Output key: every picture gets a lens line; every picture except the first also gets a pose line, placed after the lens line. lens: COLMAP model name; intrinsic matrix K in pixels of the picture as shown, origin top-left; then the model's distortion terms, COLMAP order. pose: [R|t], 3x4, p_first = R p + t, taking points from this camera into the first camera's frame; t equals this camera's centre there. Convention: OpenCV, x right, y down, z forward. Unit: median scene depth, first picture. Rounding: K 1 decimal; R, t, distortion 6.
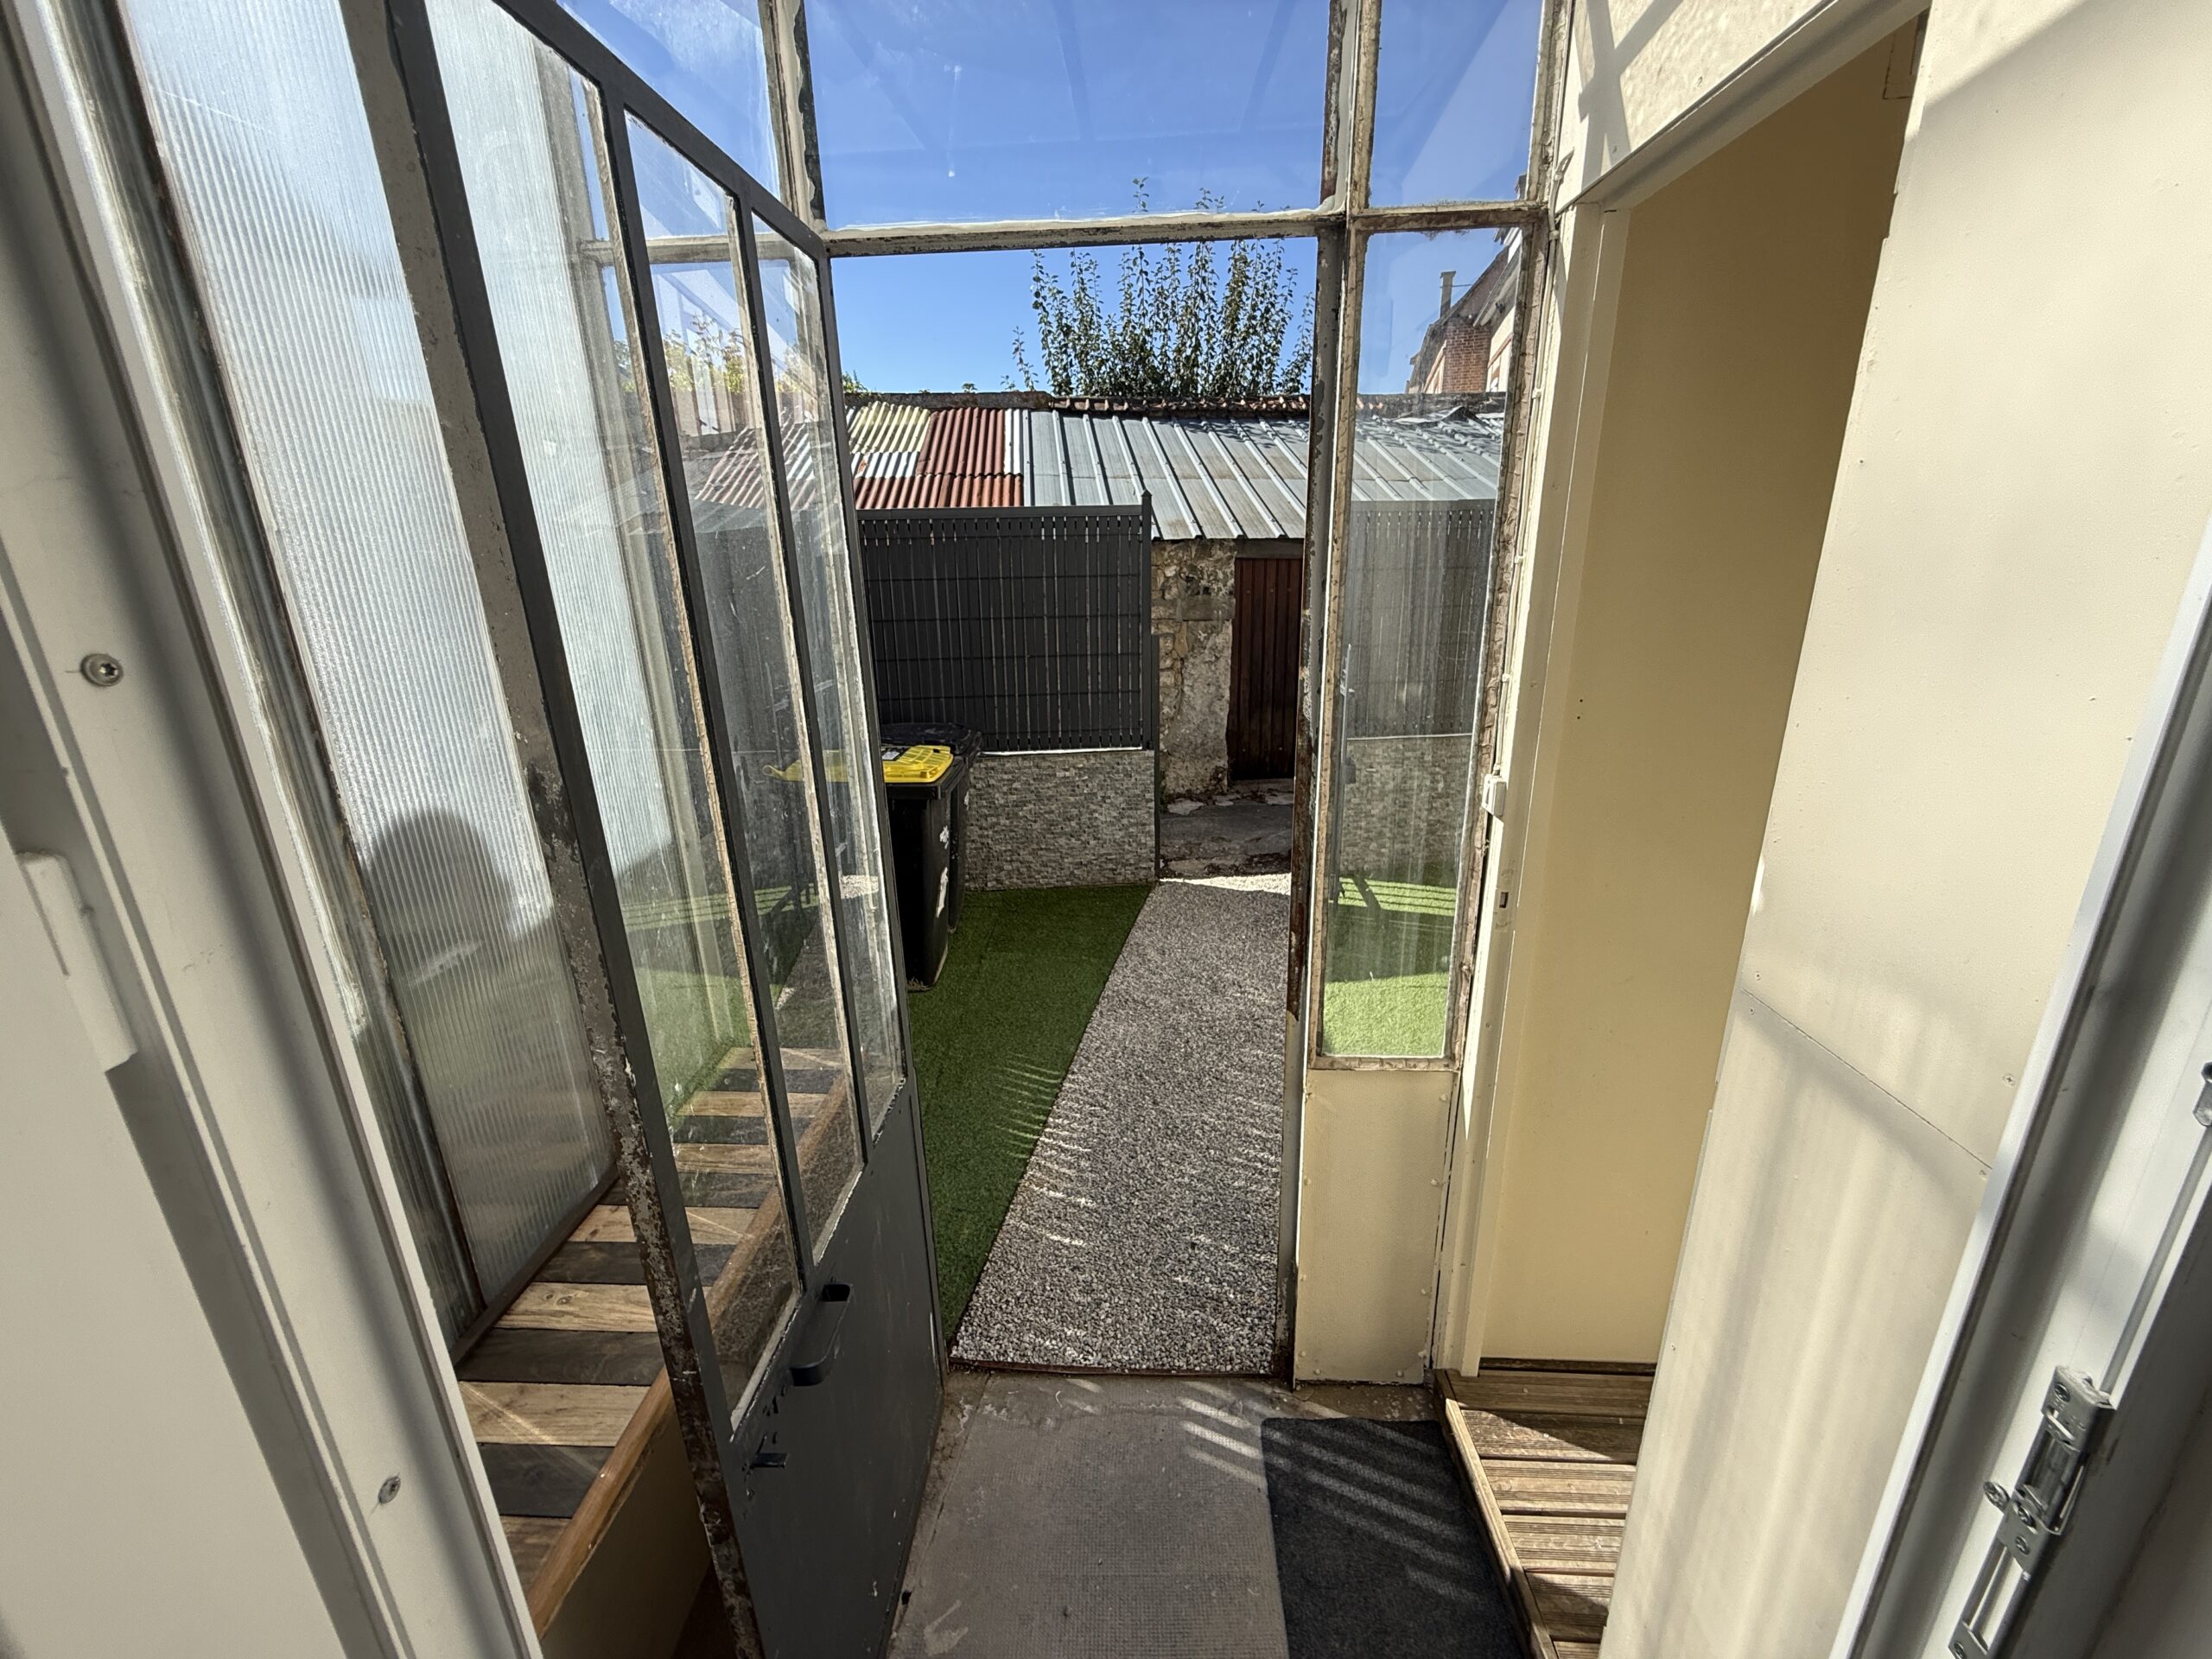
lens RADIAL K [[882.2, 0, 1099.9], [0, 882.2, 831.2], [0, 0, 1]] dist [-0.001478, -0.000018]
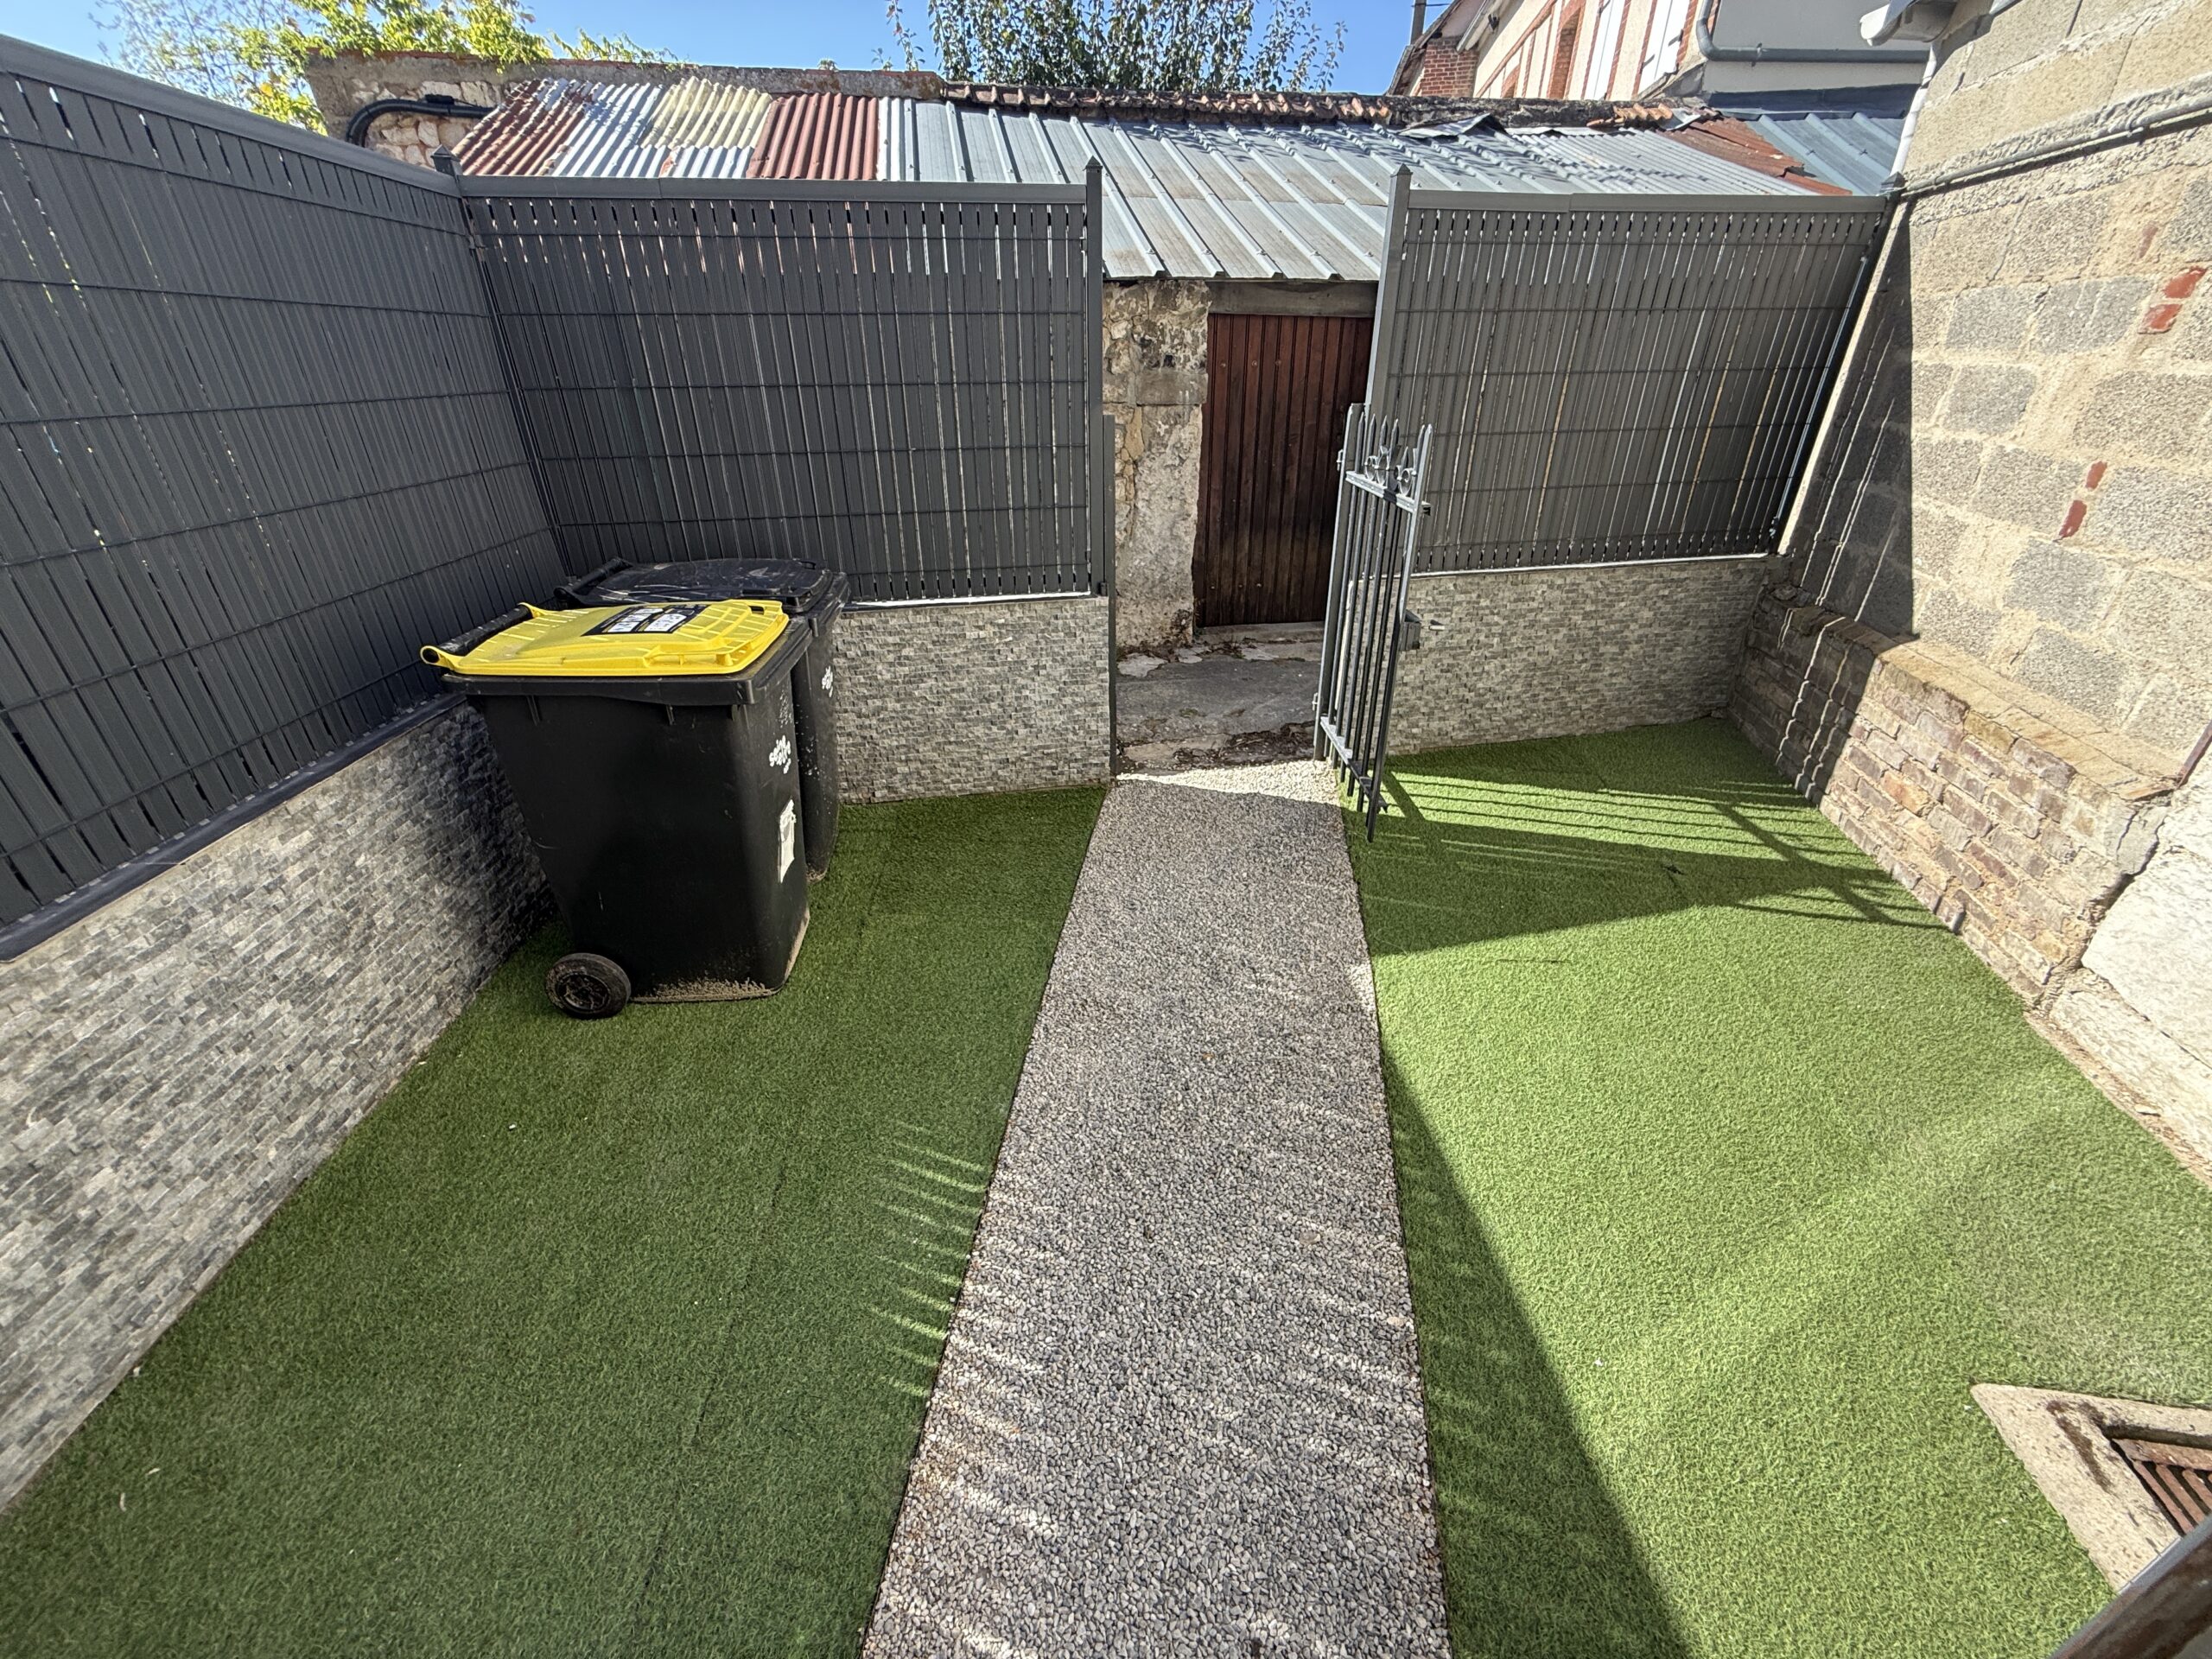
lens RADIAL K [[882.2, 0, 1099.9], [0, 882.2, 831.2], [0, 0, 1]] dist [-0.001478, -0.000018]
pose [[0.996534, -0.031029, 0.077177, -0.002768], [0.015856, 0.981667, 0.189941, -0.033316], [-0.081656, -0.188059, 0.978757, 0.228674]]
